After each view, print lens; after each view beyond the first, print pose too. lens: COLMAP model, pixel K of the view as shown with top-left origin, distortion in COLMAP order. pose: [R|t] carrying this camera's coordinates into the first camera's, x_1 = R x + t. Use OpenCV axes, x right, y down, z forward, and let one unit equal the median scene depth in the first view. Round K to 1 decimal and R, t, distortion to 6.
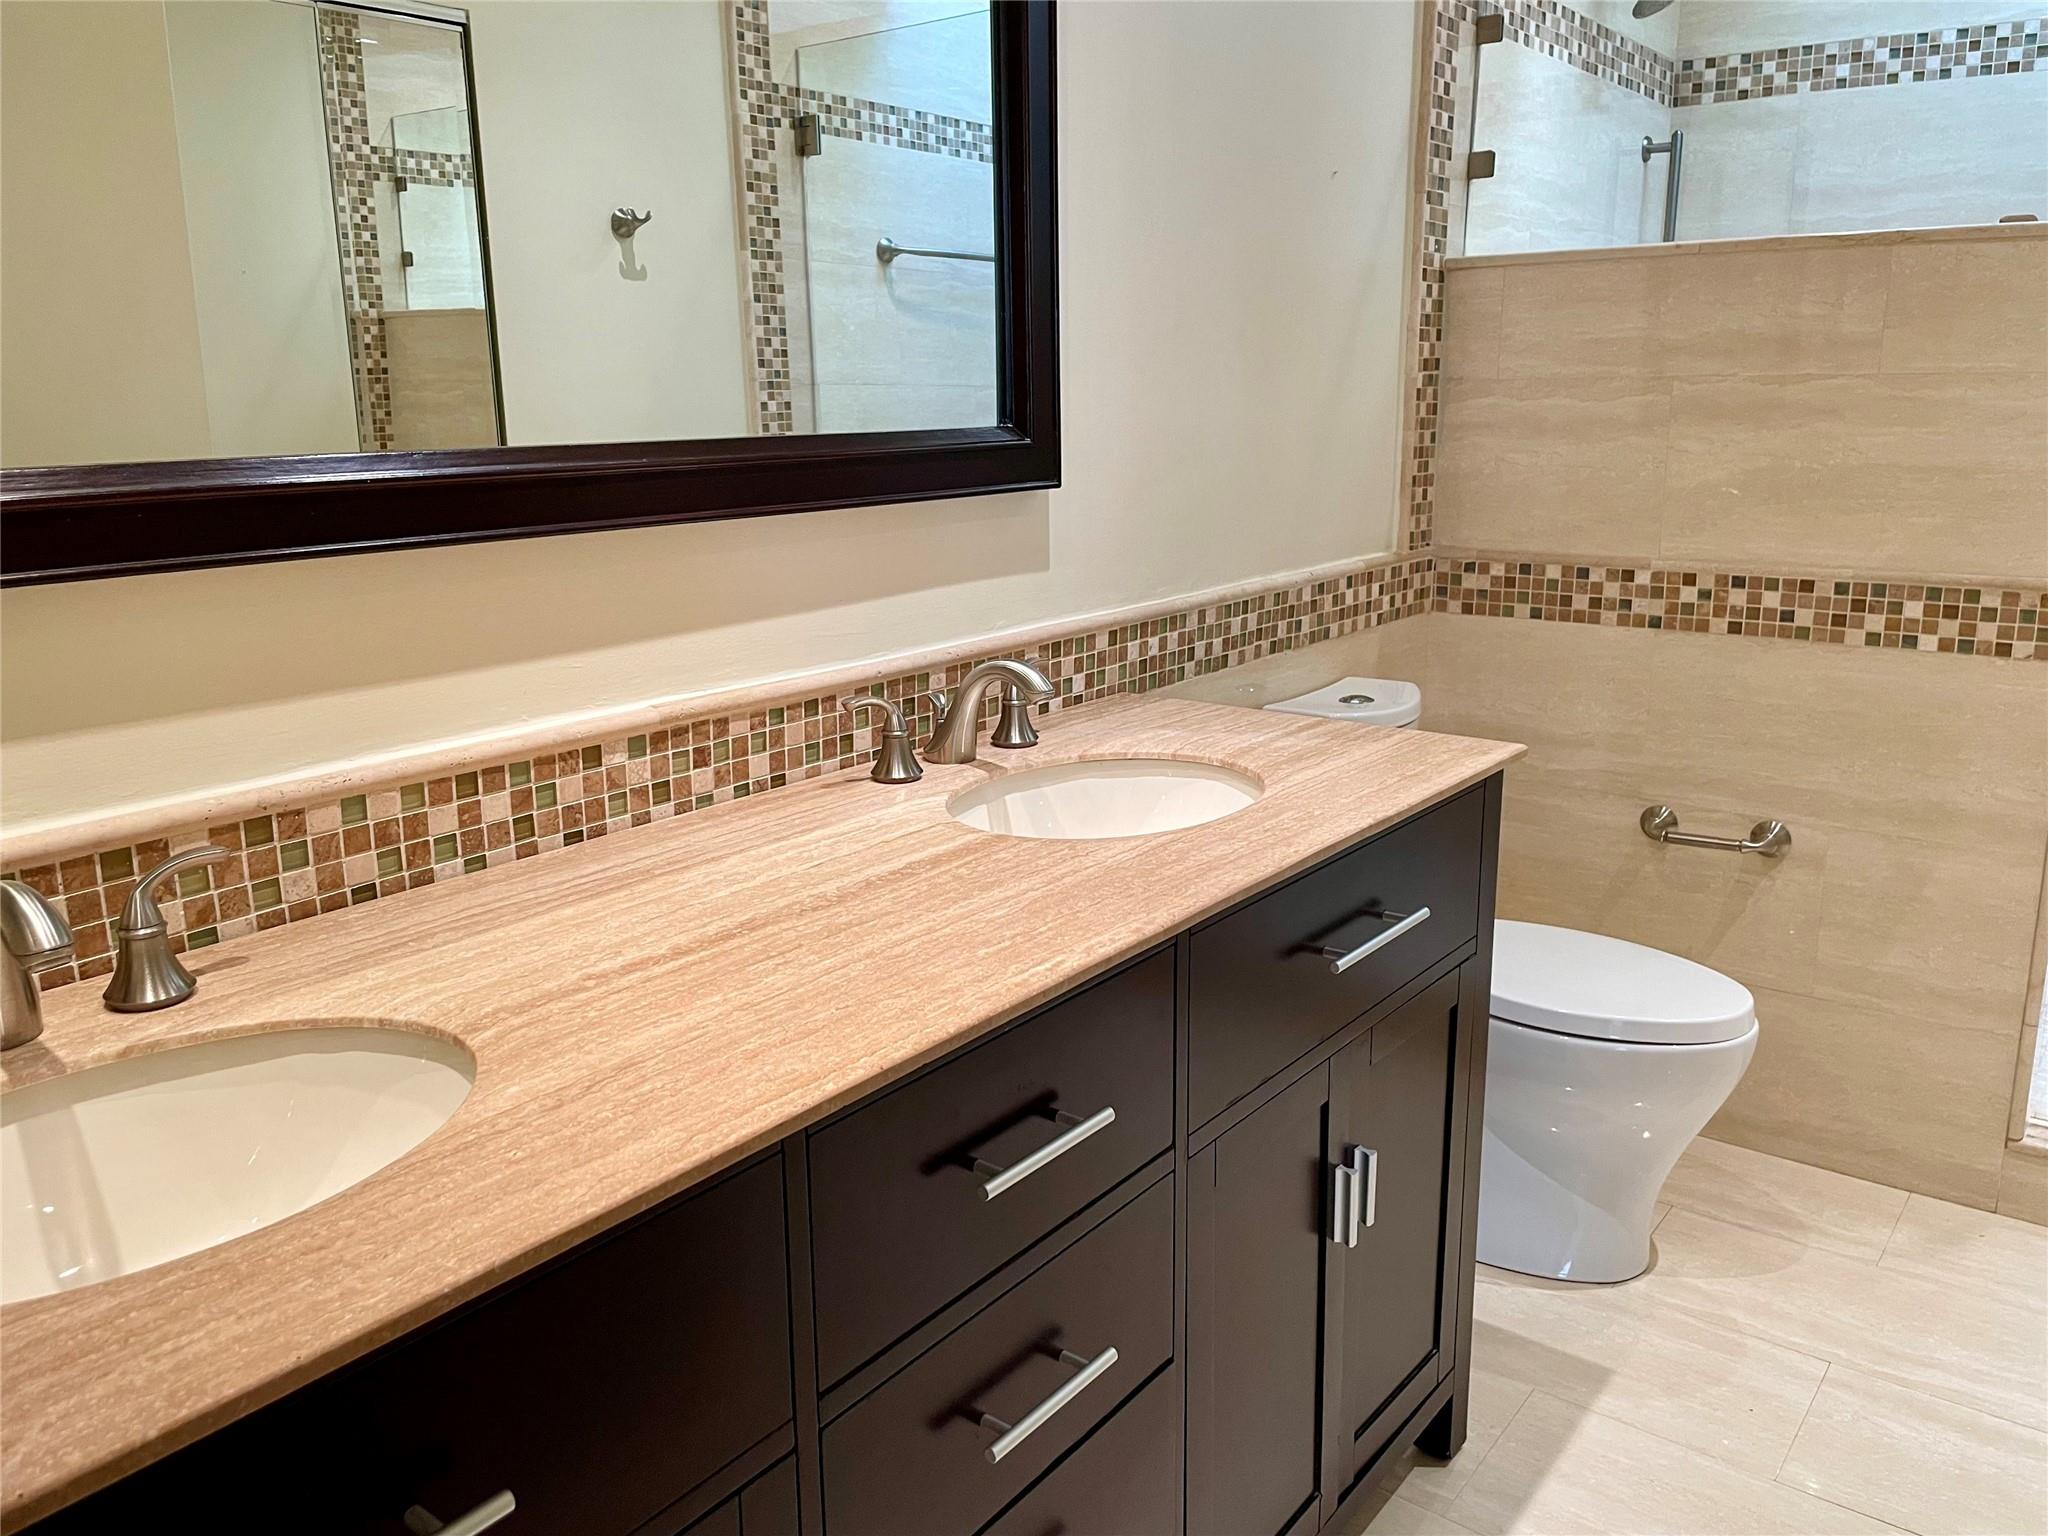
lens RADIAL K [[1554.9, 0, 1030.0], [0, 1554.9, 762.4], [0, 0, 1]] dist [0.099364, -0.126042]
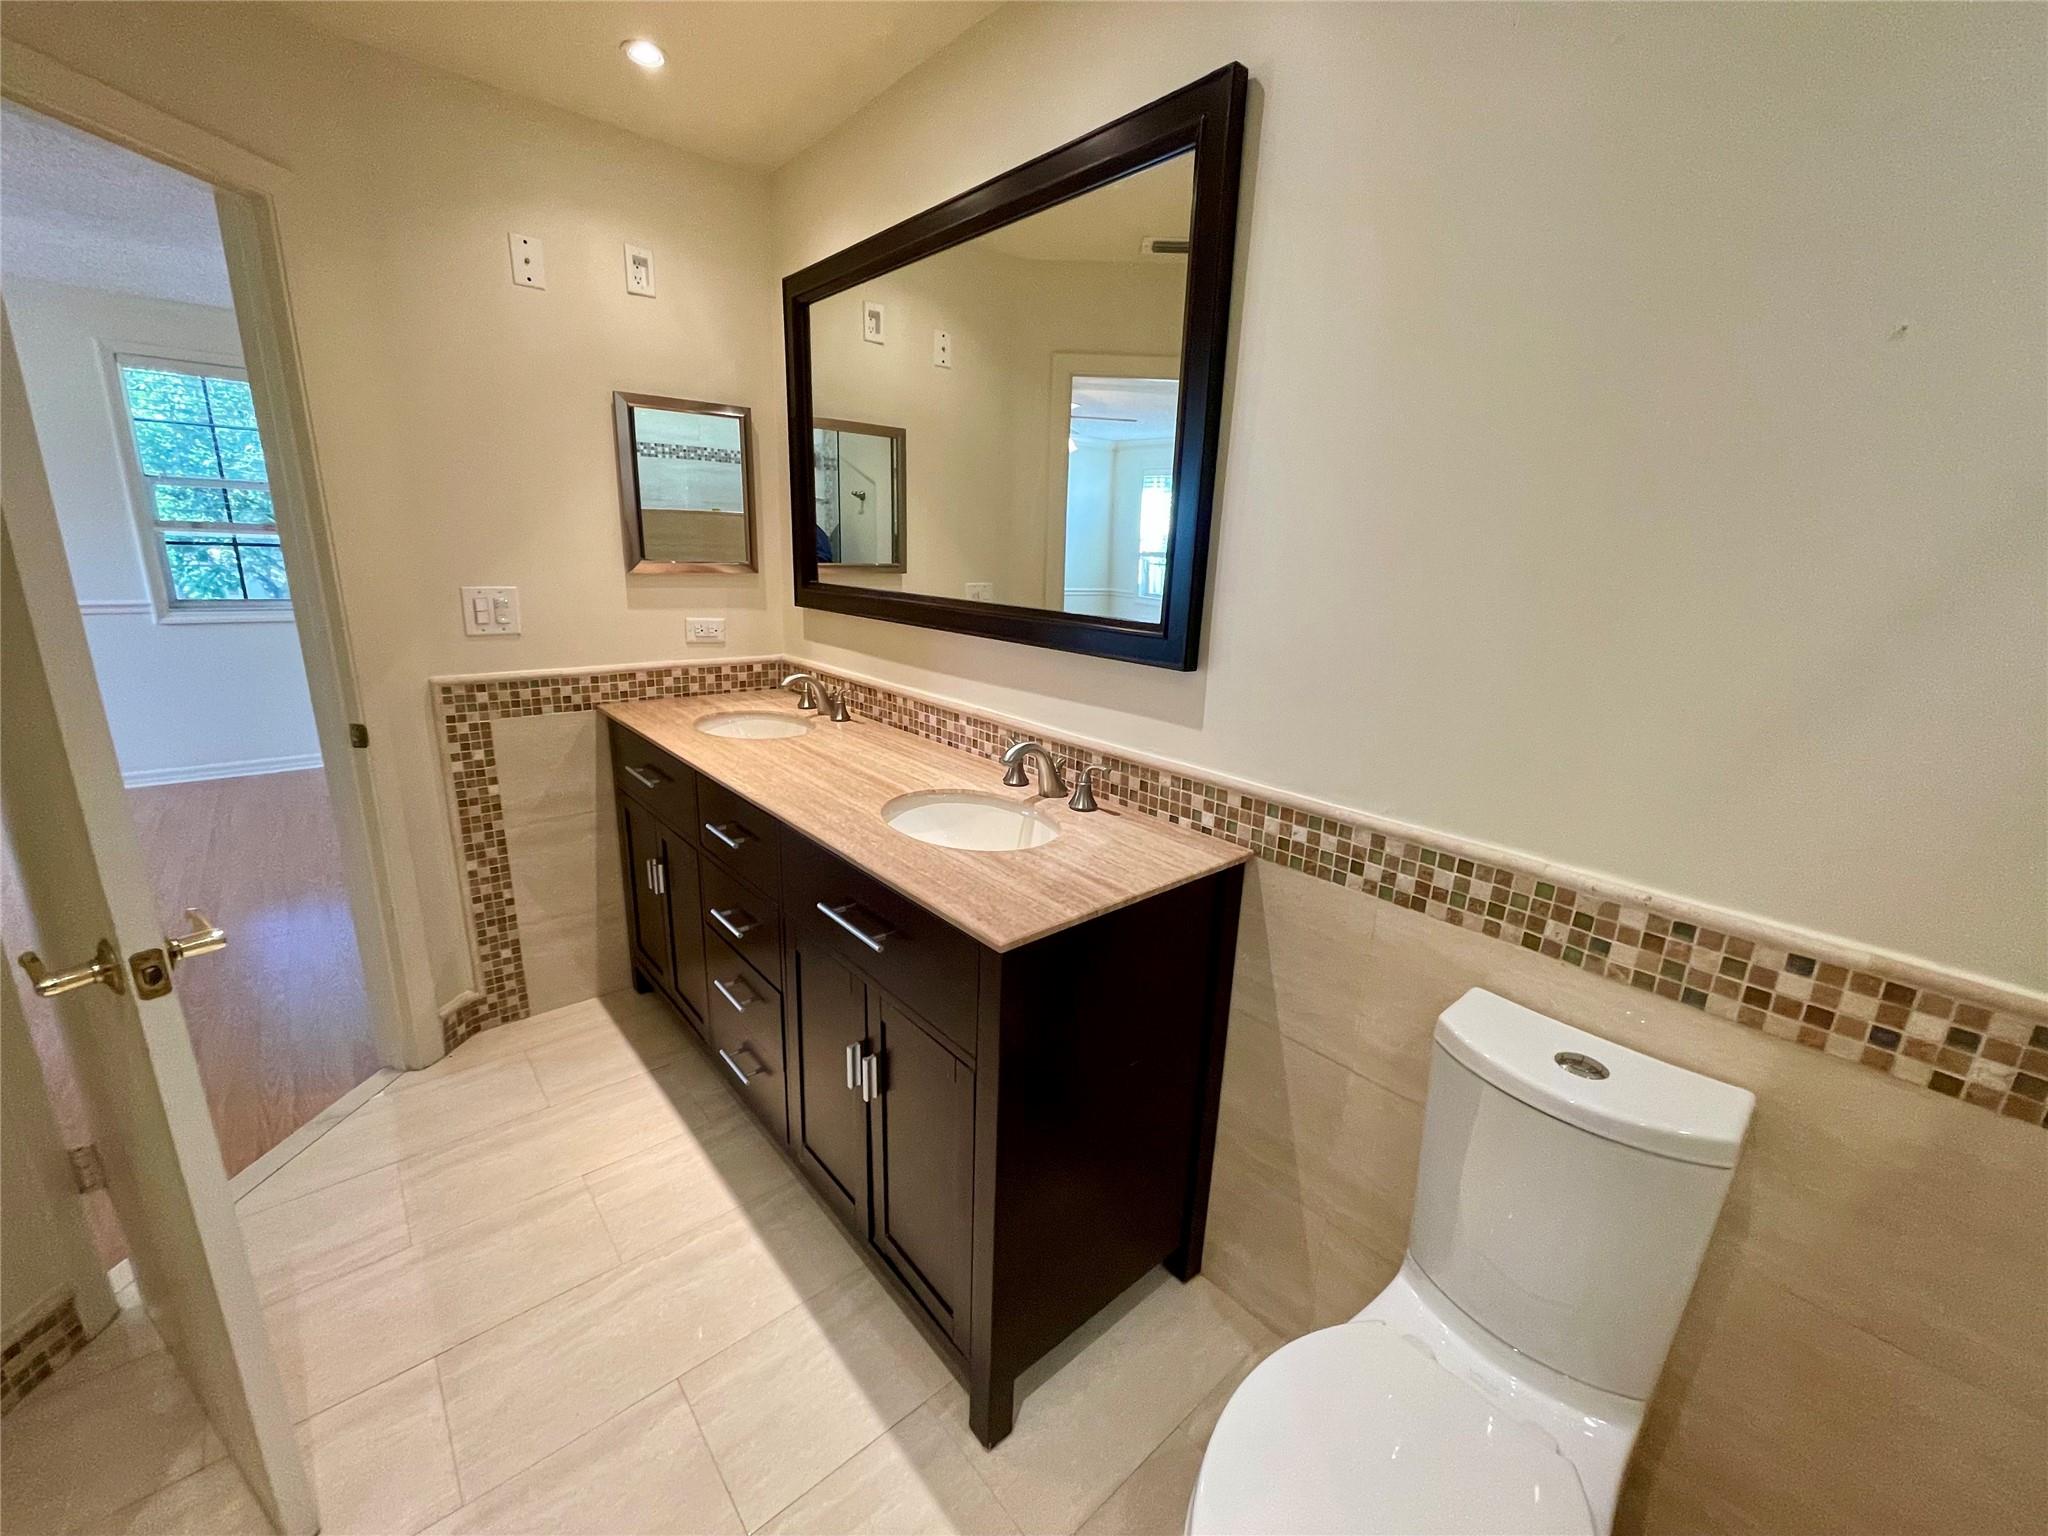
lens RADIAL K [[823.8, 0, 1041.1], [0, 823.8, 759.4], [0, 0, 1]] dist [-0.003331, -0.000616]
pose [[-0.182127, 0.244997, -0.952264, 0.714851], [-0.271388, 0.918318, 0.288168, -0.261287], [0.945081, 0.310916, -0.100761, 0.901575]]
